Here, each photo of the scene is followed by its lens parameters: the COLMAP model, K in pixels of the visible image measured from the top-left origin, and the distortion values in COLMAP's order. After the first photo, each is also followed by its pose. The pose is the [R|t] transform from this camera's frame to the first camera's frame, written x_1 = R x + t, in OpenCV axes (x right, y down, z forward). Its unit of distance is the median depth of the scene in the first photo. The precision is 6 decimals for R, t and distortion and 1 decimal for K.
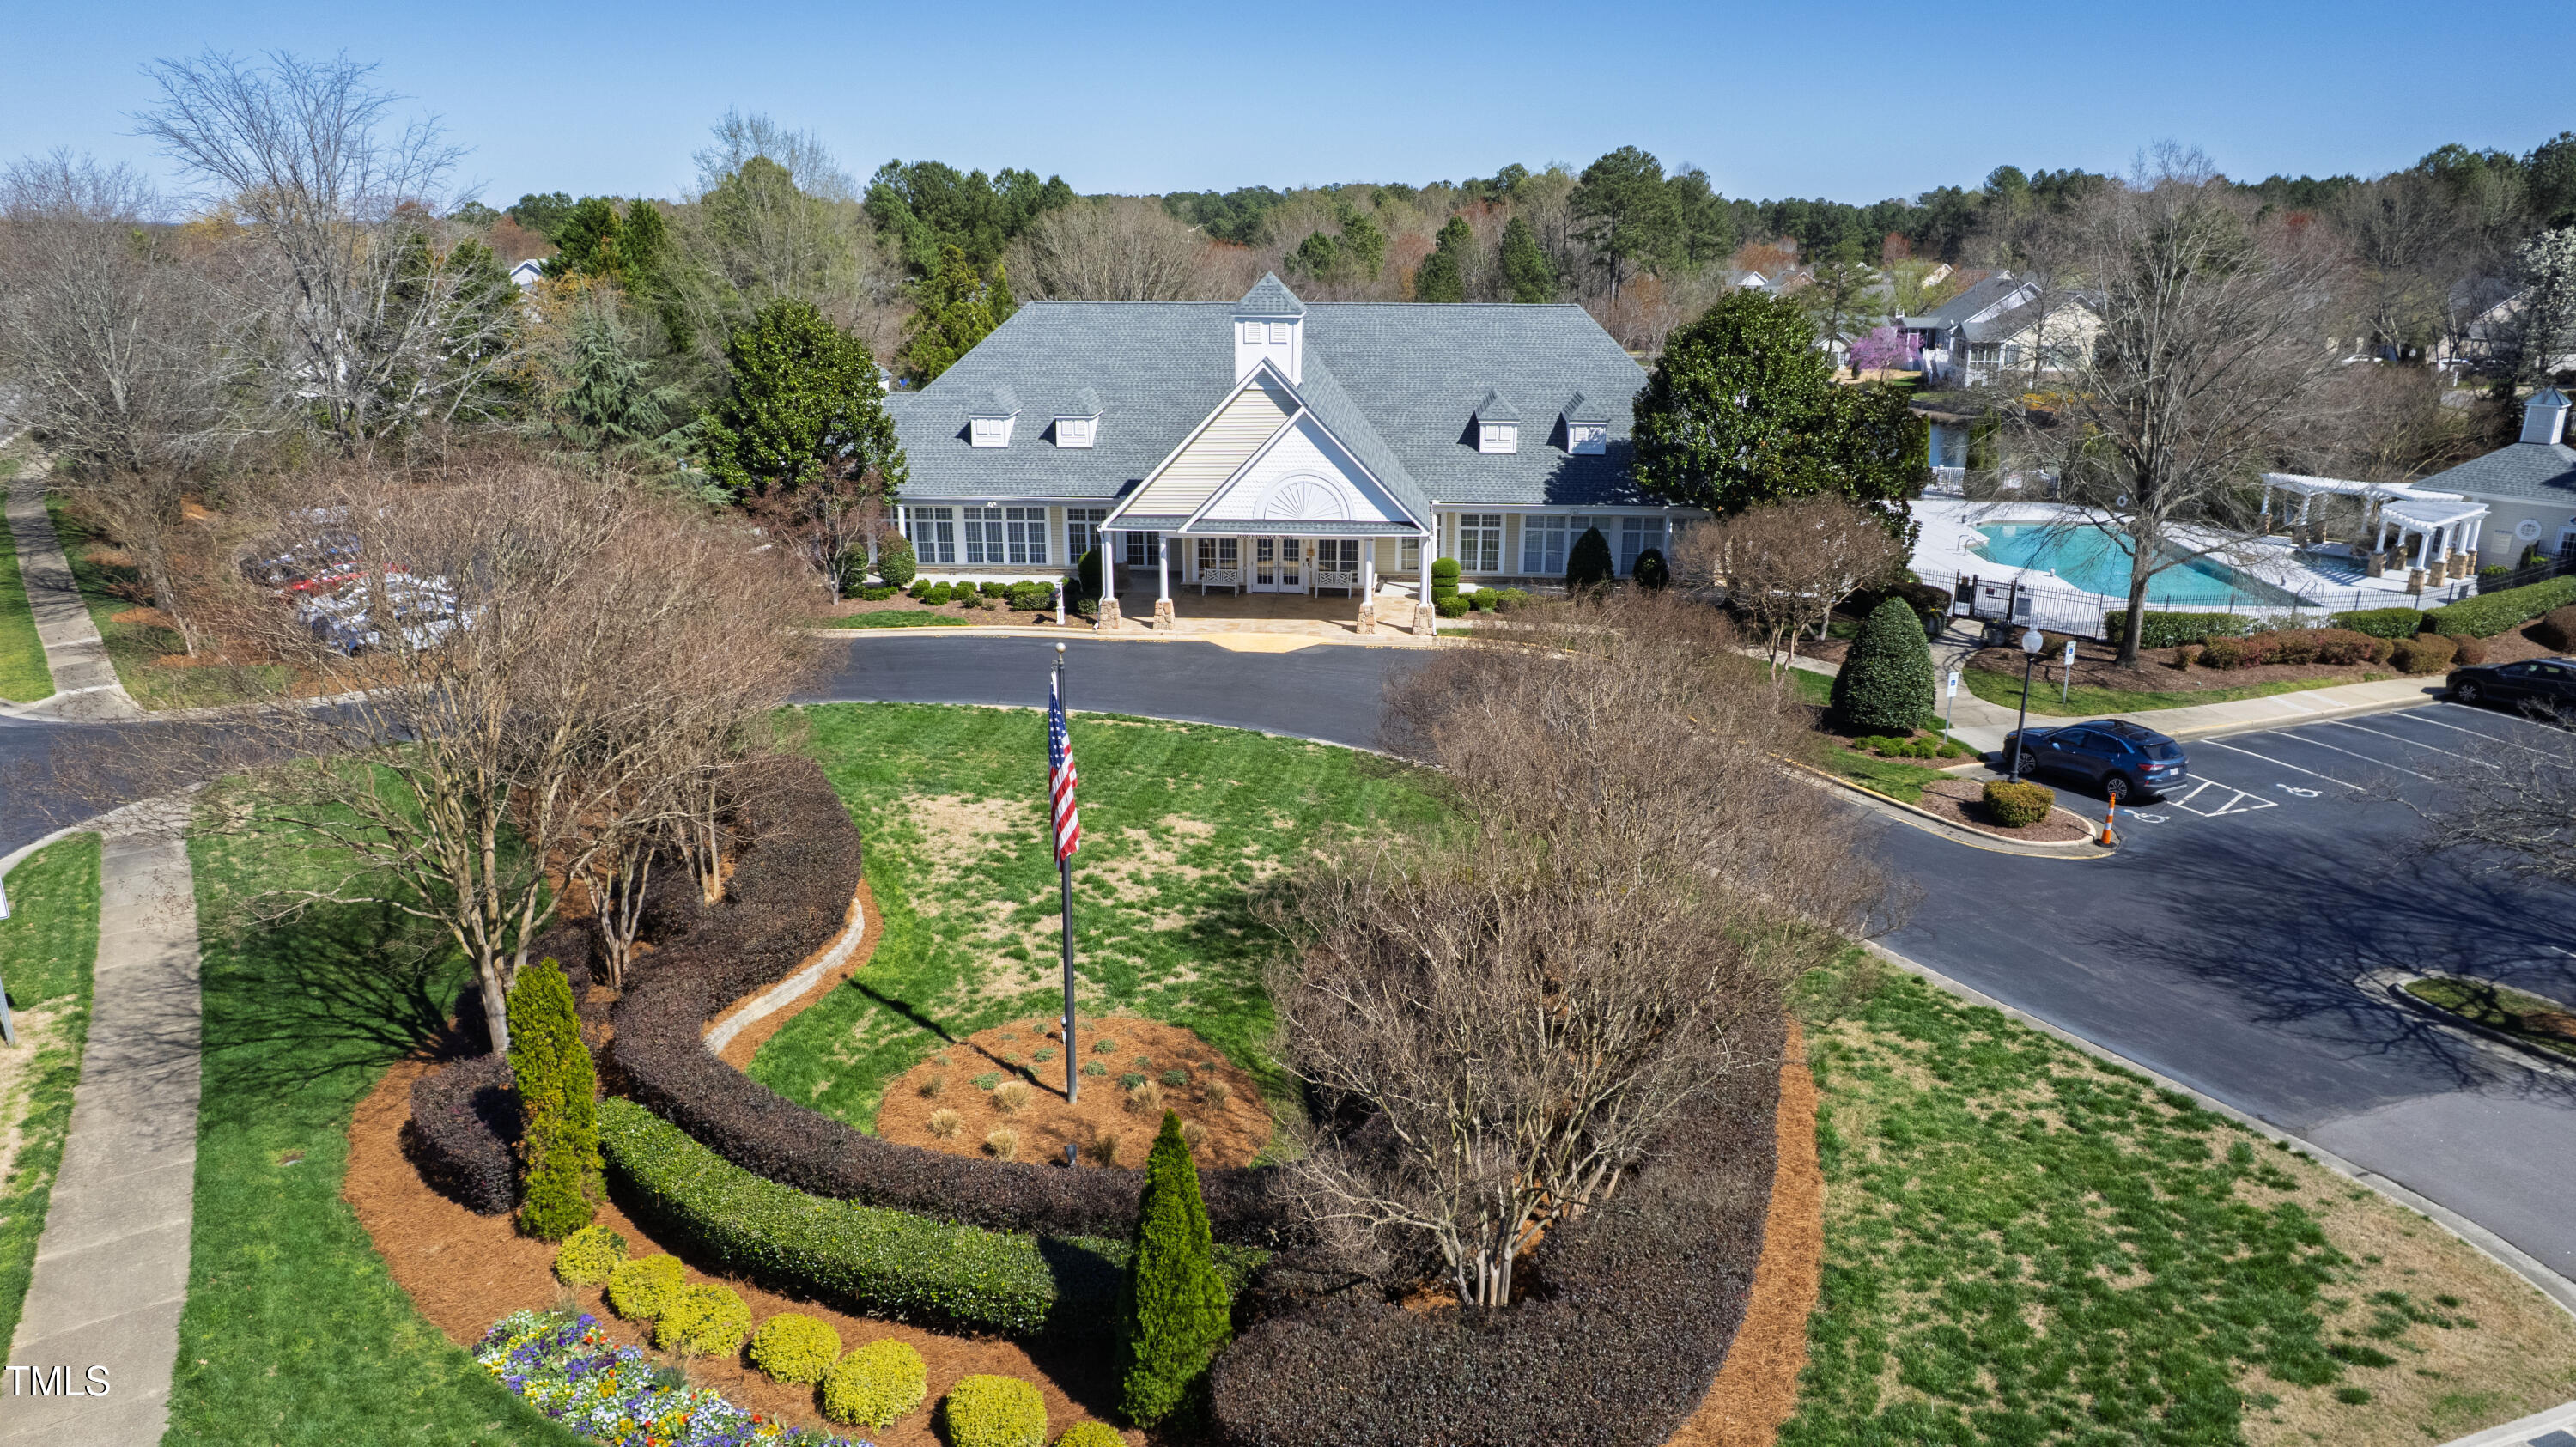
lens RADIAL K [[1652.6, 0, 1275.8], [0, 1652.6, 709.0], [0, 0, 1]] dist [-0.058236, 0.041588]
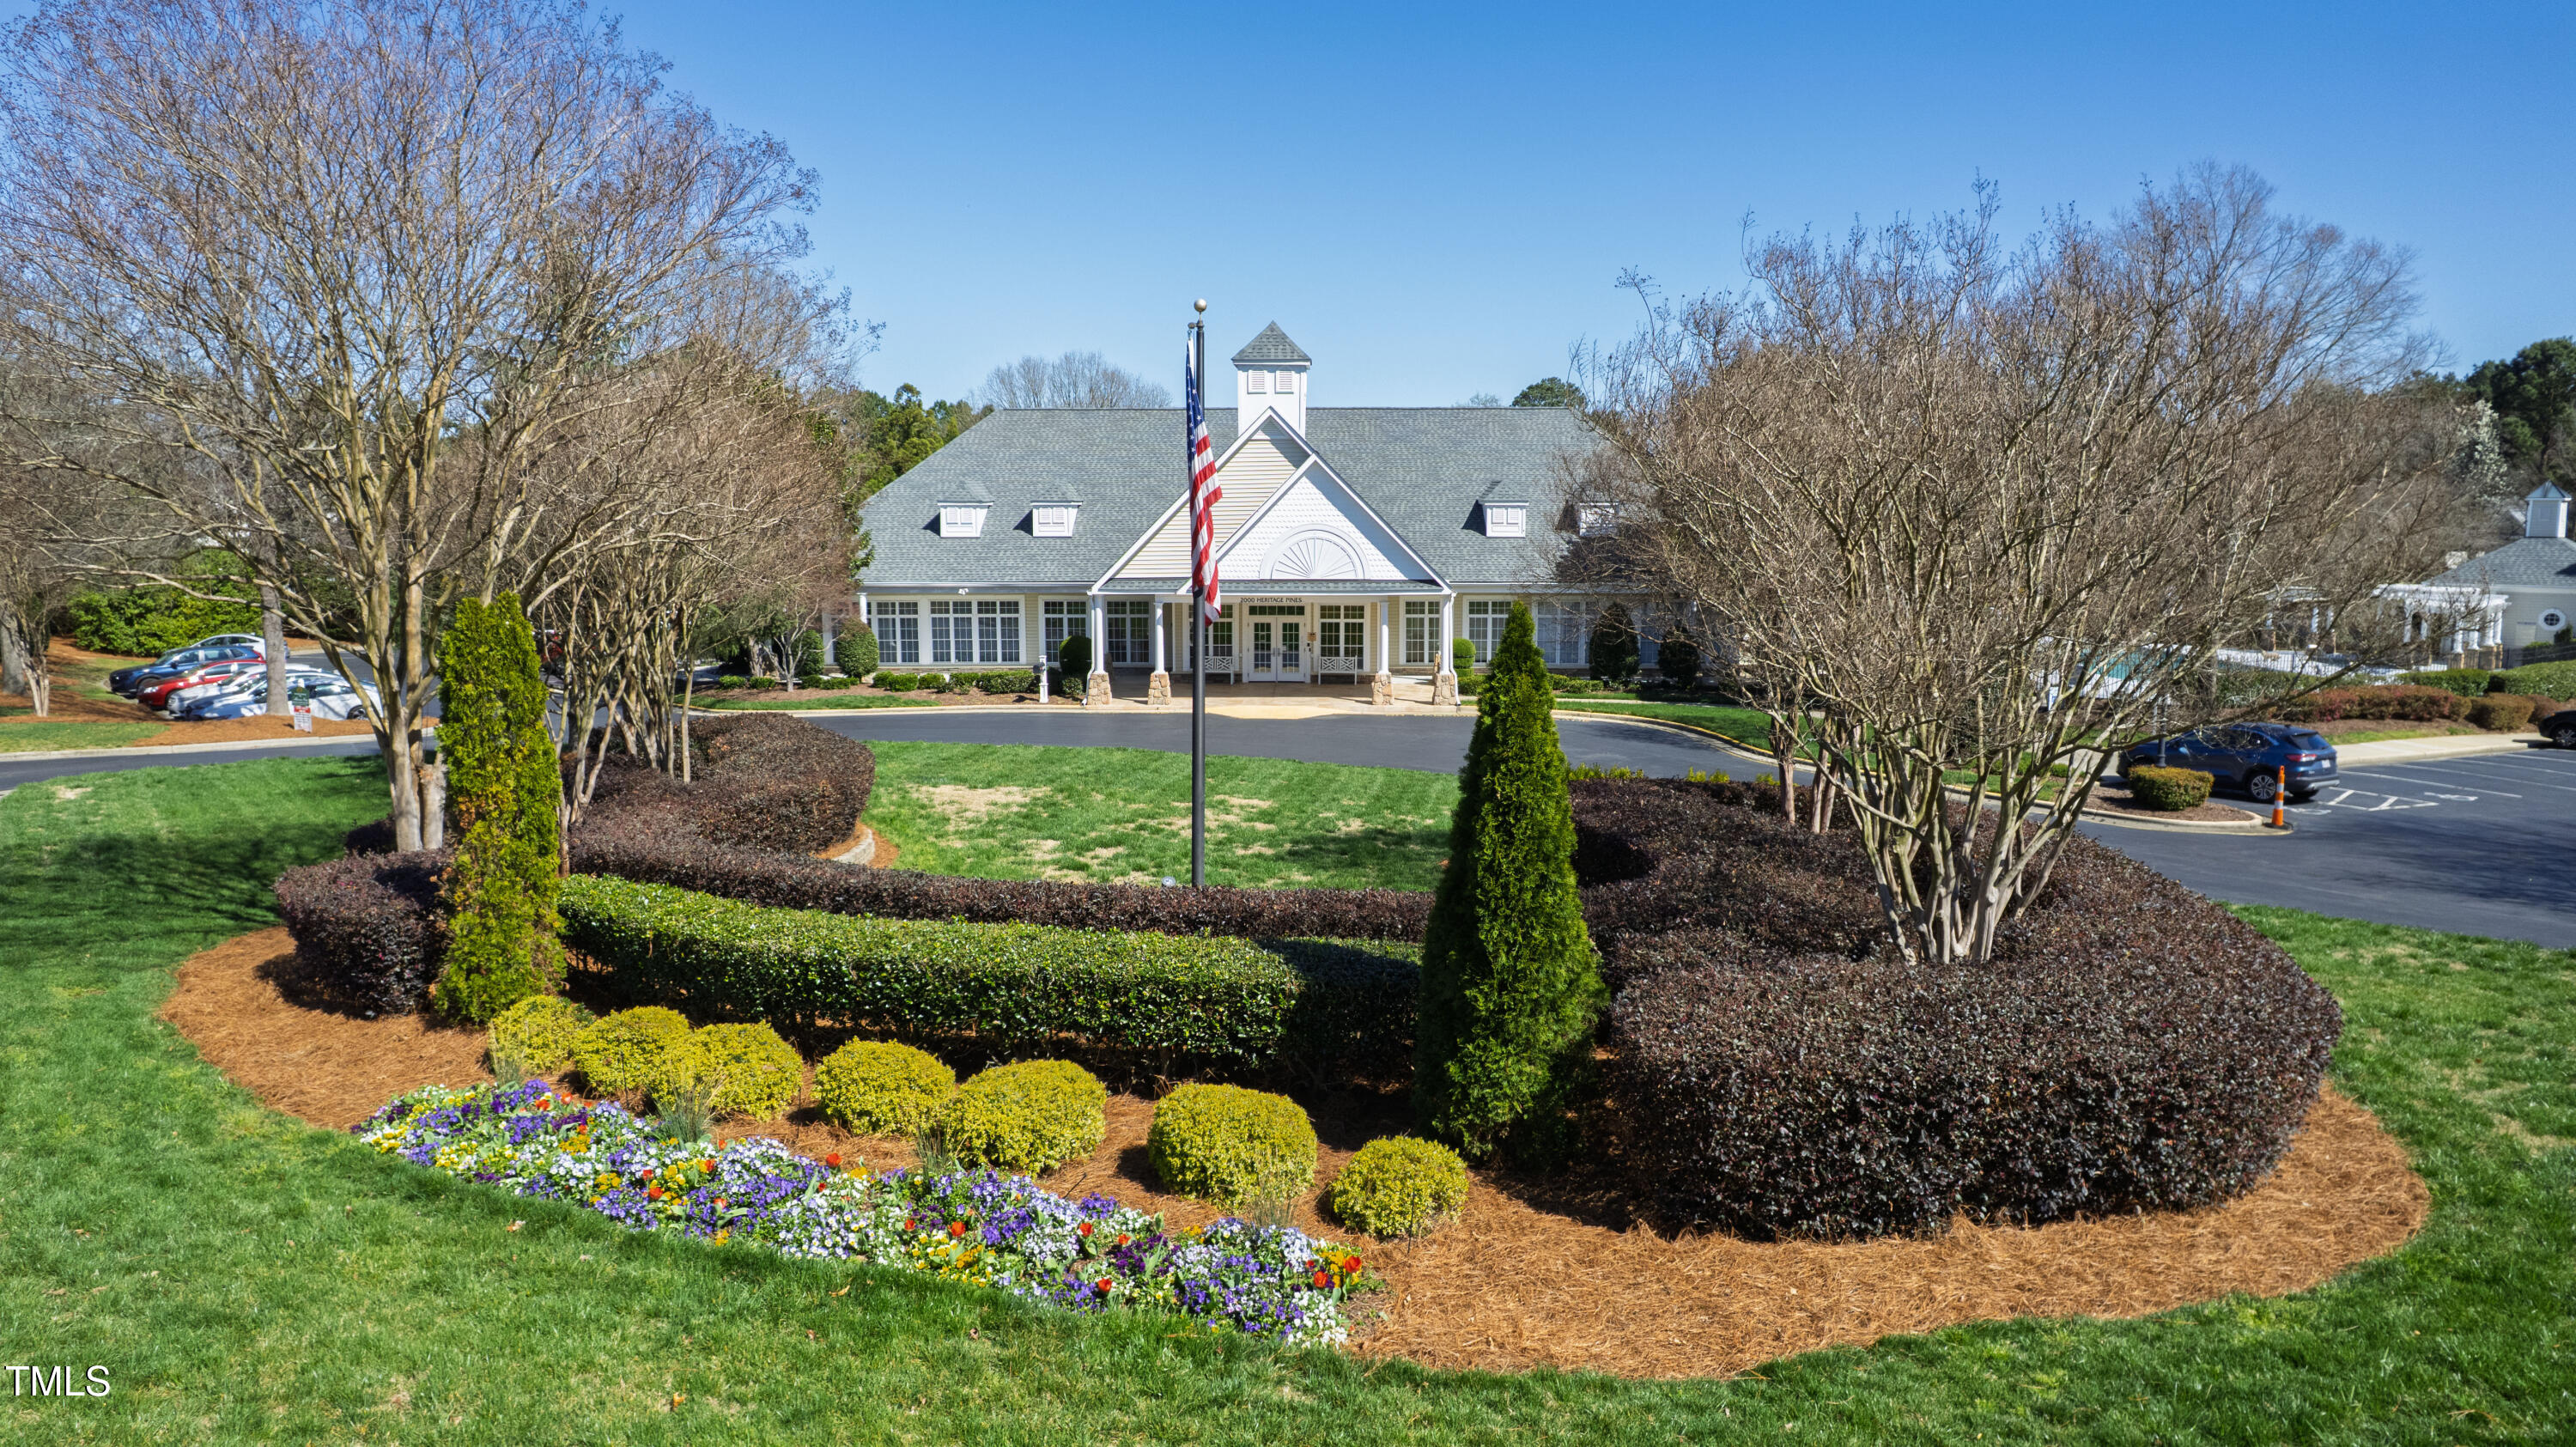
lens RADIAL K [[1652.6, 0, 1275.8], [0, 1652.6, 709.0], [0, 0, 1]] dist [-0.058236, 0.041588]
pose [[0.998462, -0.008447, 0.054796, -0.055373], [0.017619, 0.985436, -0.169133, 0.111445], [-0.052569, 0.169838, 0.984069, 0.109060]]
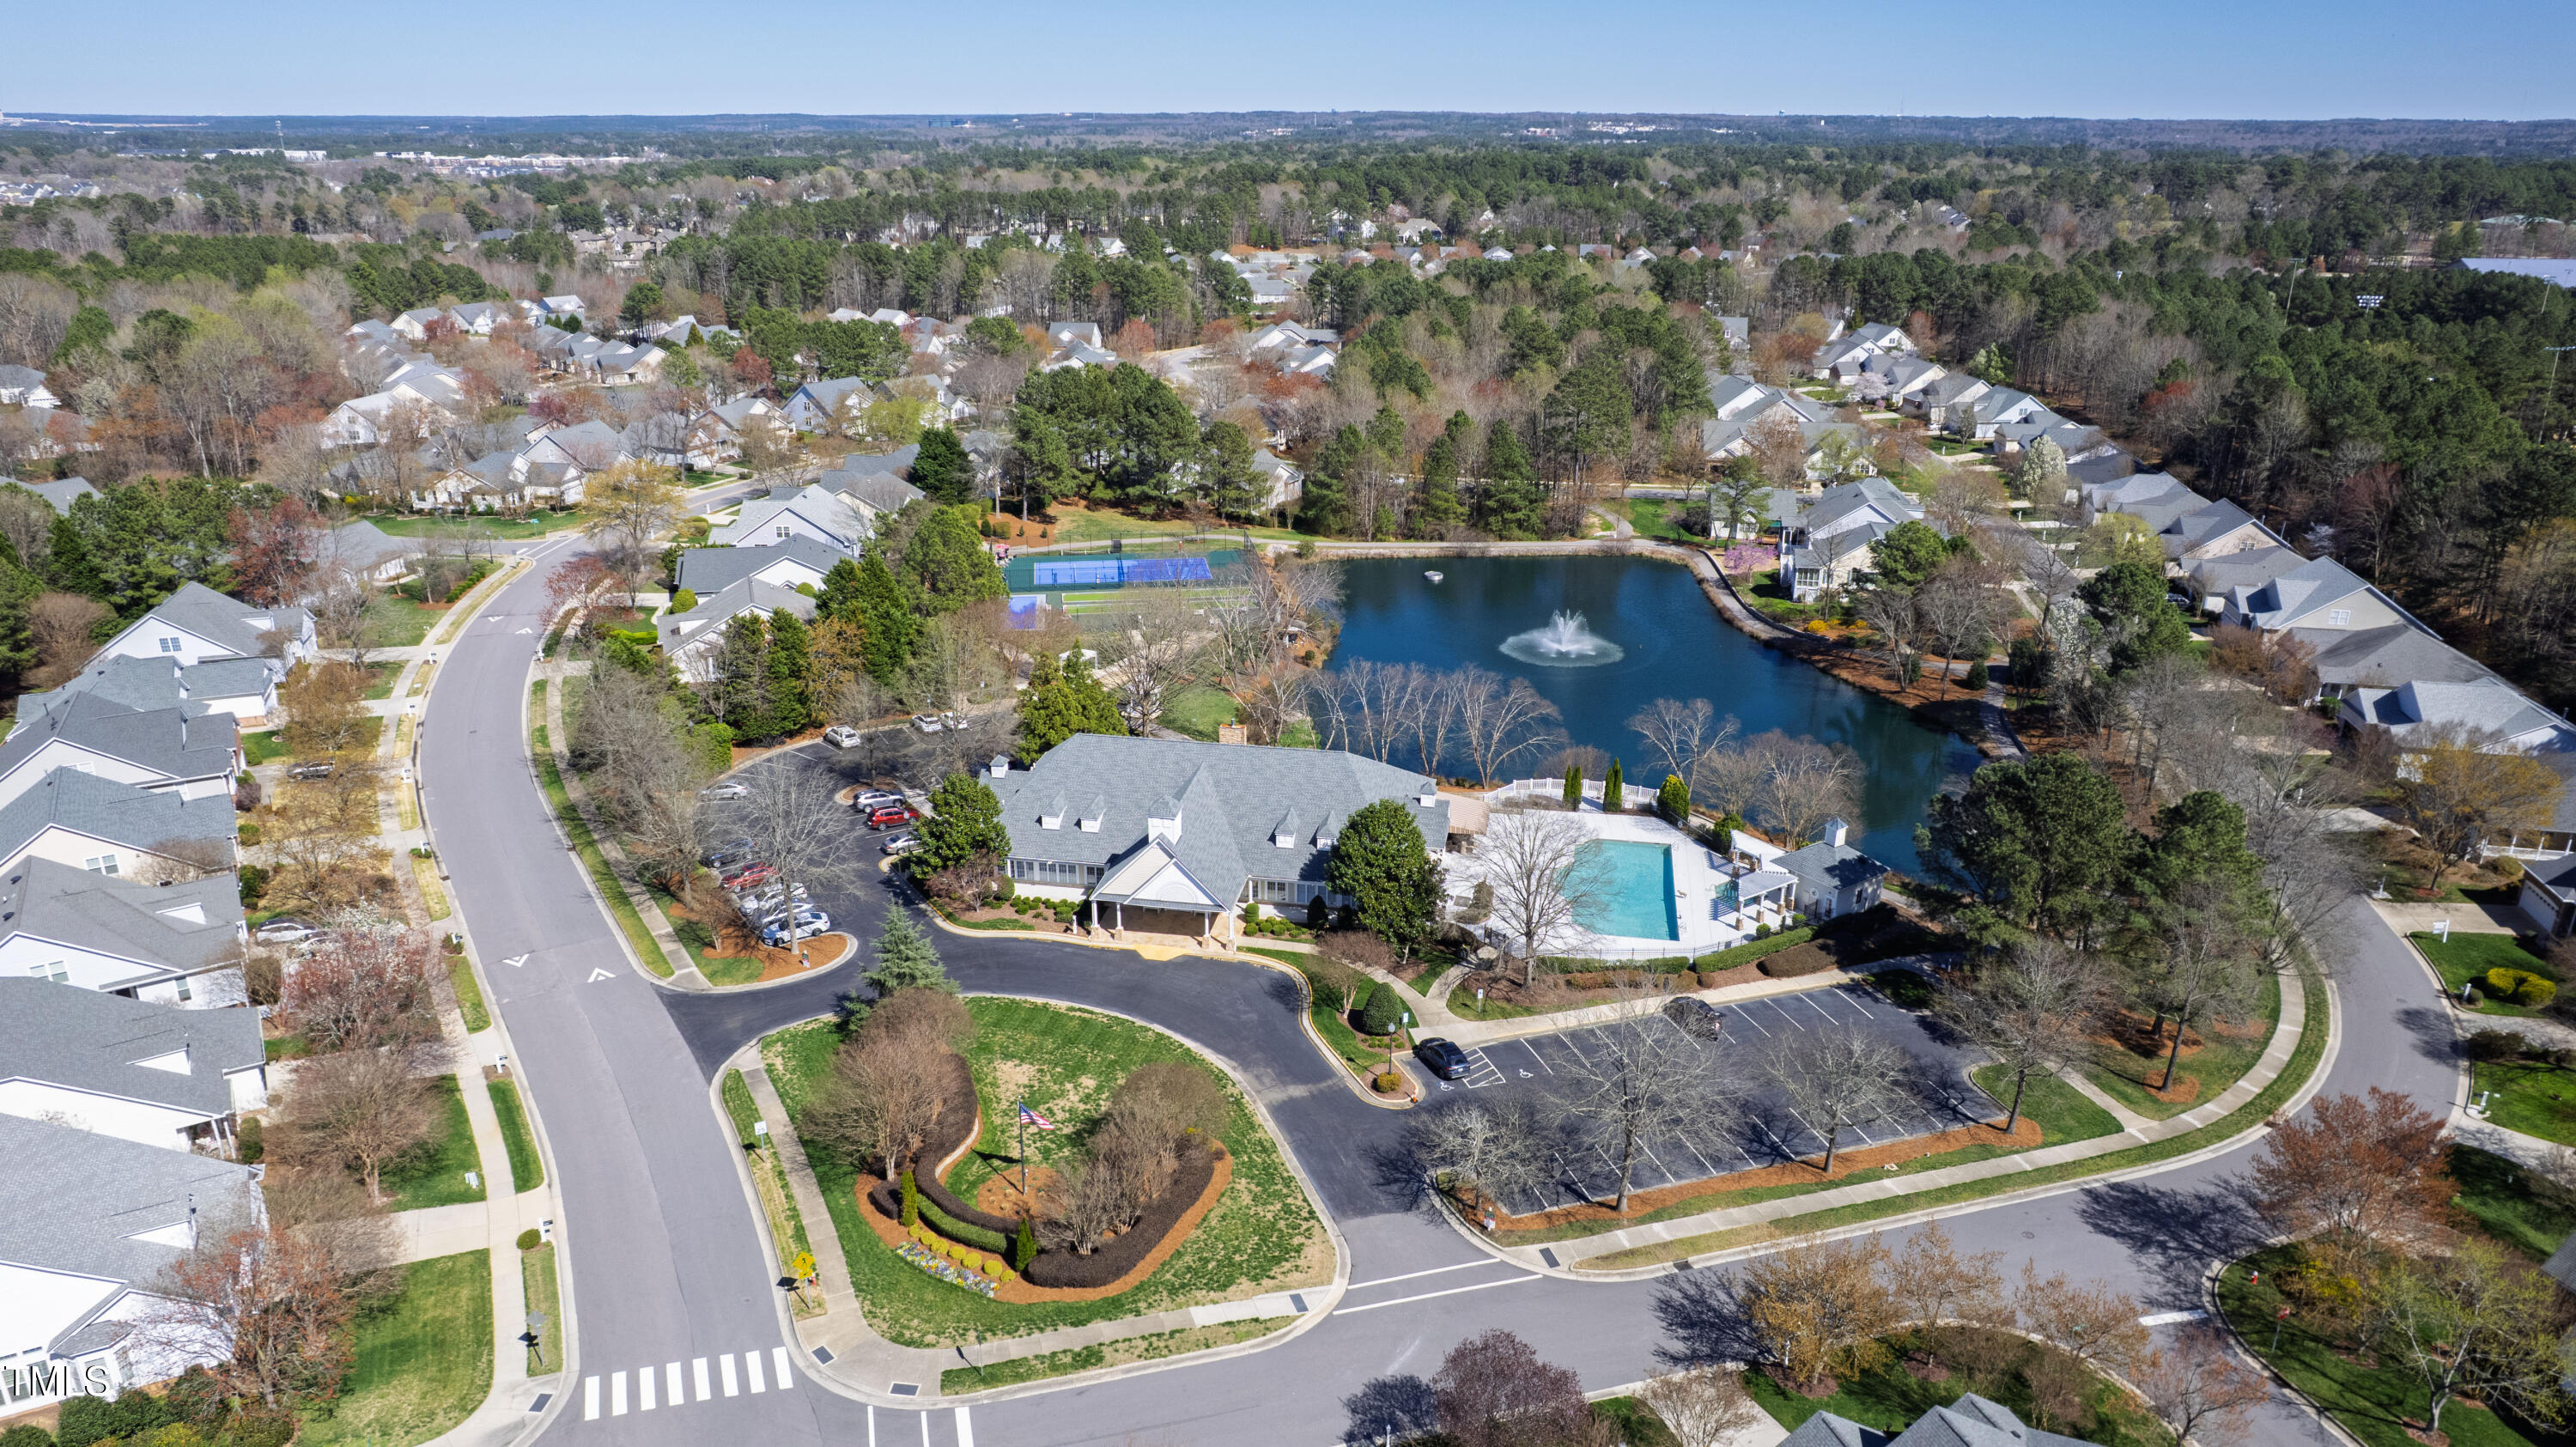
lens RADIAL K [[1652.6, 0, 1275.8], [0, 1652.6, 709.0], [0, 0, 1]] dist [-0.058236, 0.041588]
pose [[0.995013, 0.037112, -0.092582, 0.355714], [-0.030988, 0.997289, 0.066736, -0.538414], [0.094807, -0.063535, 0.993466, -1.249397]]
